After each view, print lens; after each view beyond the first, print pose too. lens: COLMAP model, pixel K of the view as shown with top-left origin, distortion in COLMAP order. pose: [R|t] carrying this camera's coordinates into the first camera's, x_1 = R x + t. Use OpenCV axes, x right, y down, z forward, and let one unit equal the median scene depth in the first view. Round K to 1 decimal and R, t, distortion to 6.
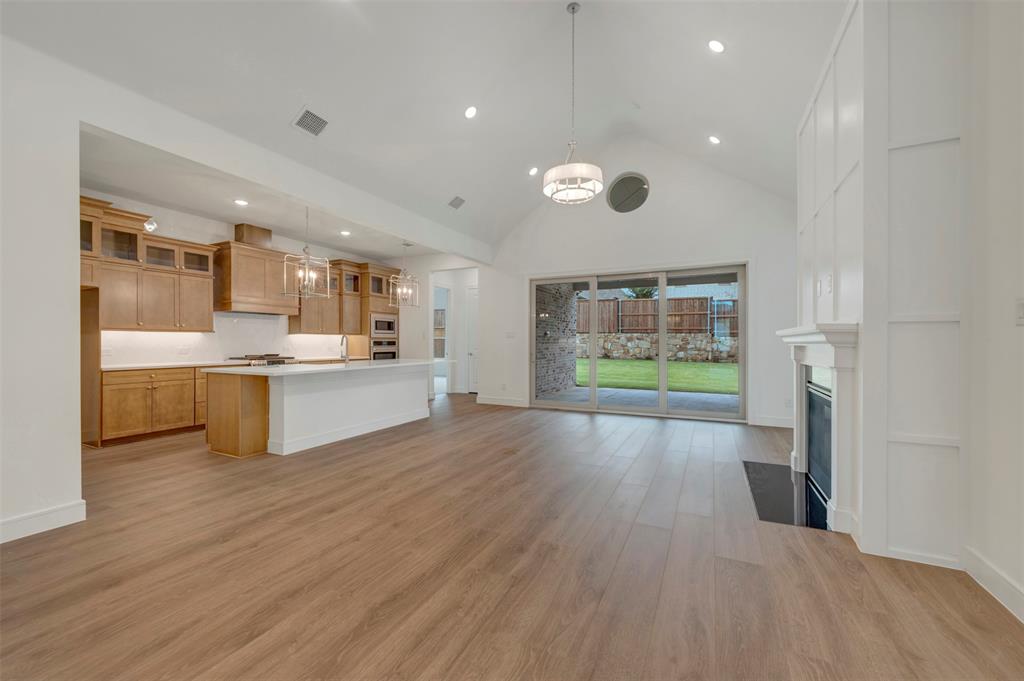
lens RADIAL K [[405.0, 0, 512.1], [0, 405.0, 343.3], [0, 0, 1]] dist [0.001719, -0.000893]
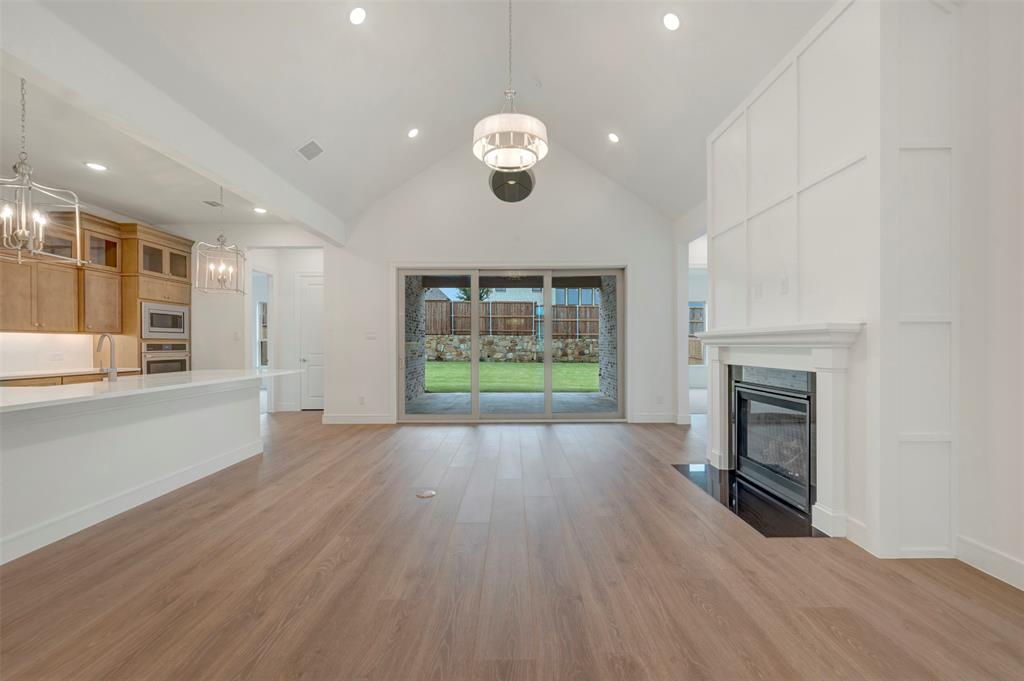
lens RADIAL K [[405.0, 0, 512.8], [0, 405.0, 344.9], [0, 0, 1]] dist [0.001719, -0.000893]
pose [[0.897019, -0.004833, 0.441966, -0.114626], [0.005397, 0.999985, -0.000020, -0.000420], [-0.441959, 0.002403, 0.897032, 0.167898]]
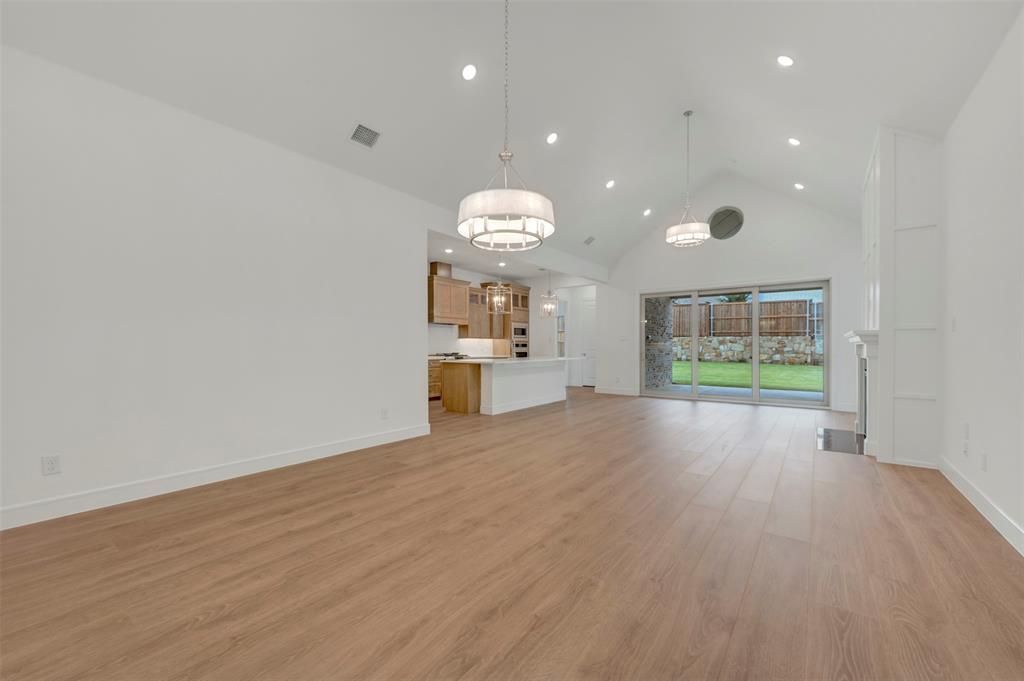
lens RADIAL K [[405.0, 0, 513.6], [0, 405.0, 348.4], [0, 0, 1]] dist [0.001719, -0.000893]
pose [[0.982632, -0.000321, -0.185565, -0.113851], [0.000753, 0.999997, 0.002259, 0.008090], [0.185563, -0.002360, 0.982629, -0.321621]]
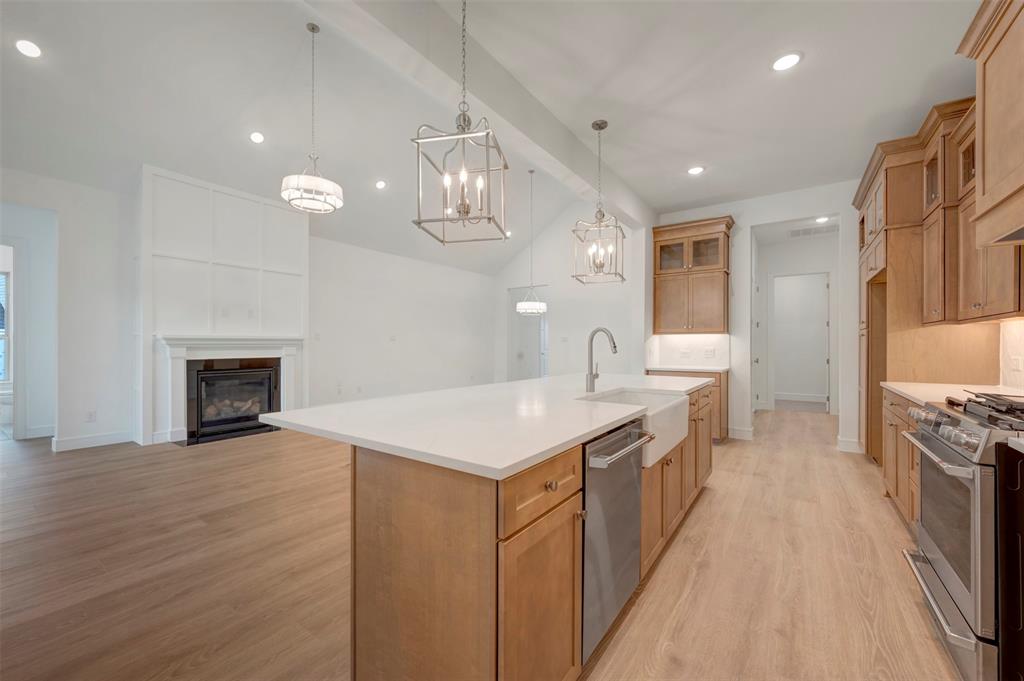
lens RADIAL K [[405.0, 0, 512.2], [0, 405.0, 343.6], [0, 0, 1]] dist [0.001719, -0.000893]
pose [[-0.987536, -0.001096, 0.157389, -0.309649], [-0.001380, 0.999998, -0.001692, -0.001607], [-0.157387, -0.001889, -0.987535, 1.143564]]
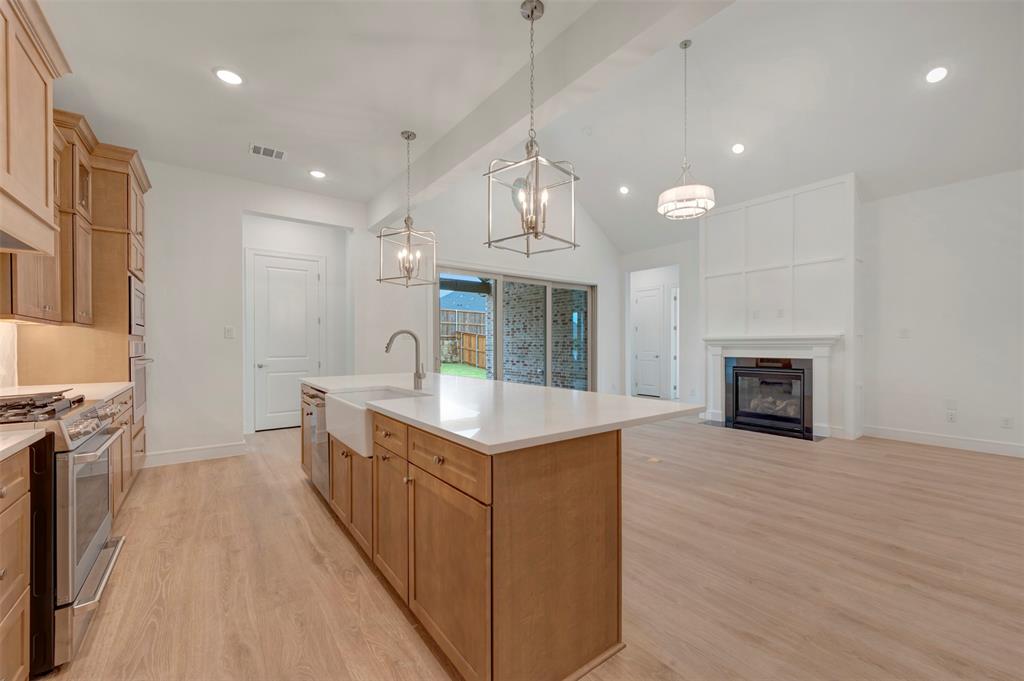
lens RADIAL K [[405.0, 0, 517.0], [0, 405.0, 346.2], [0, 0, 1]] dist [0.001719, -0.000893]
pose [[0.448433, -0.005839, 0.893798, -0.619089], [0.004460, 0.999981, 0.004295, -0.002492], [-0.893806, 0.002061, 0.448450, 0.532533]]
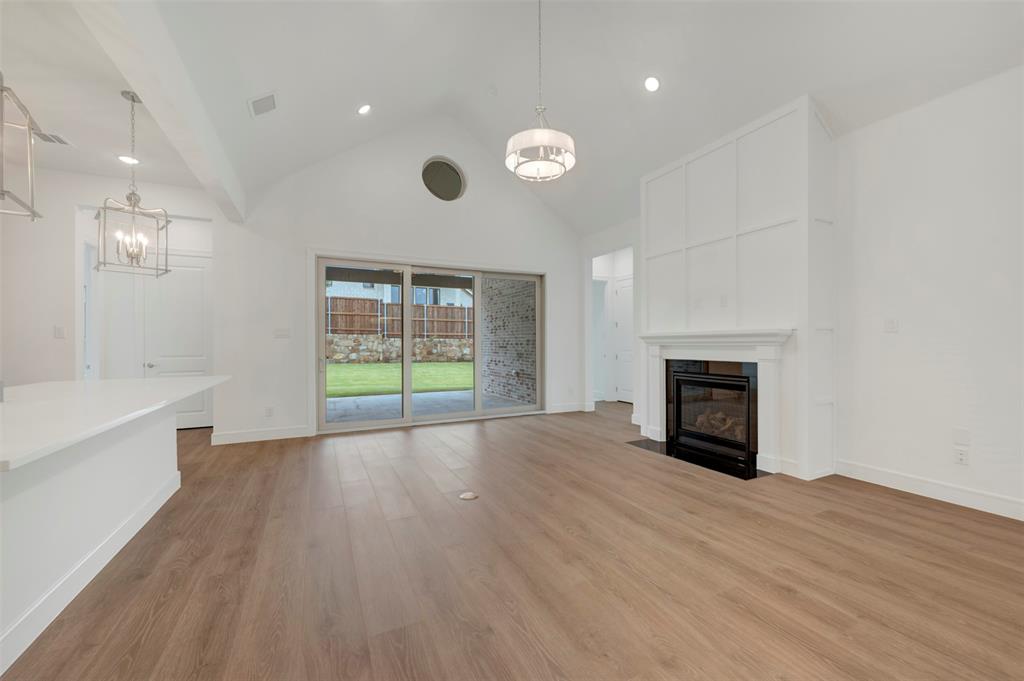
lens RADIAL K [[405.0, 0, 516.0], [0, 405.0, 342.1], [0, 0, 1]] dist [0.001719, -0.000893]
pose [[0.609367, -0.001807, 0.792886, -0.323436], [0.006973, 0.999971, -0.003081, -0.001111], [-0.792857, 0.007406, 0.609362, 0.305436]]
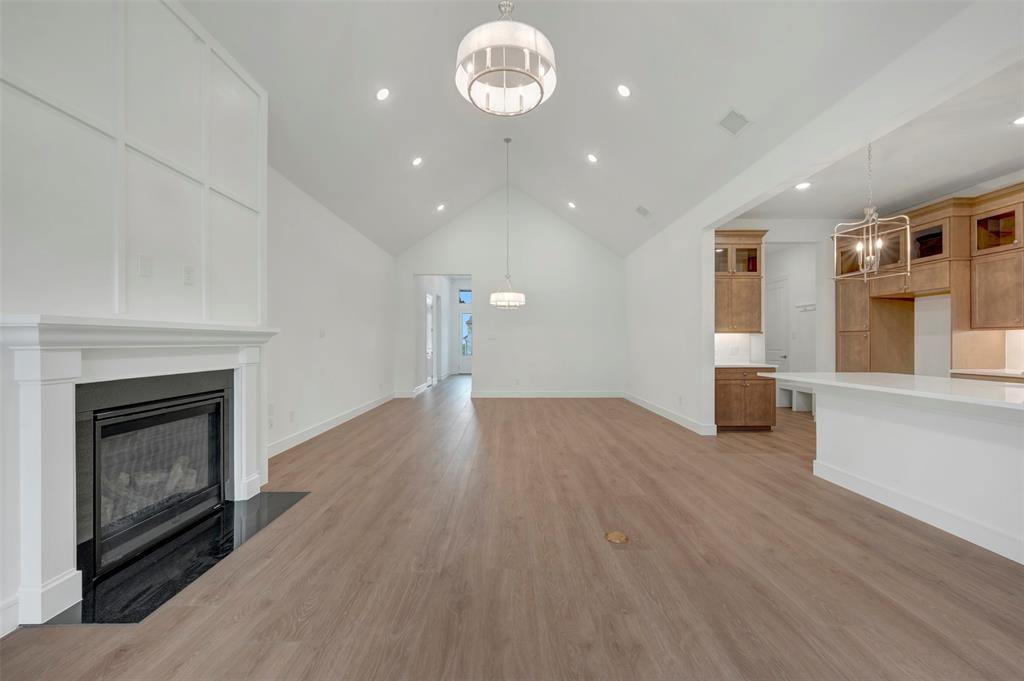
lens RADIAL K [[405.0, 0, 511.6], [0, 405.0, 343.7], [0, 0, 1]] dist [0.001719, -0.000893]
pose [[-0.893970, -0.000733, -0.448127, 0.236360], [-0.002467, 0.999992, 0.003285, -0.001140], [0.448121, 0.004042, -0.893964, 0.890024]]
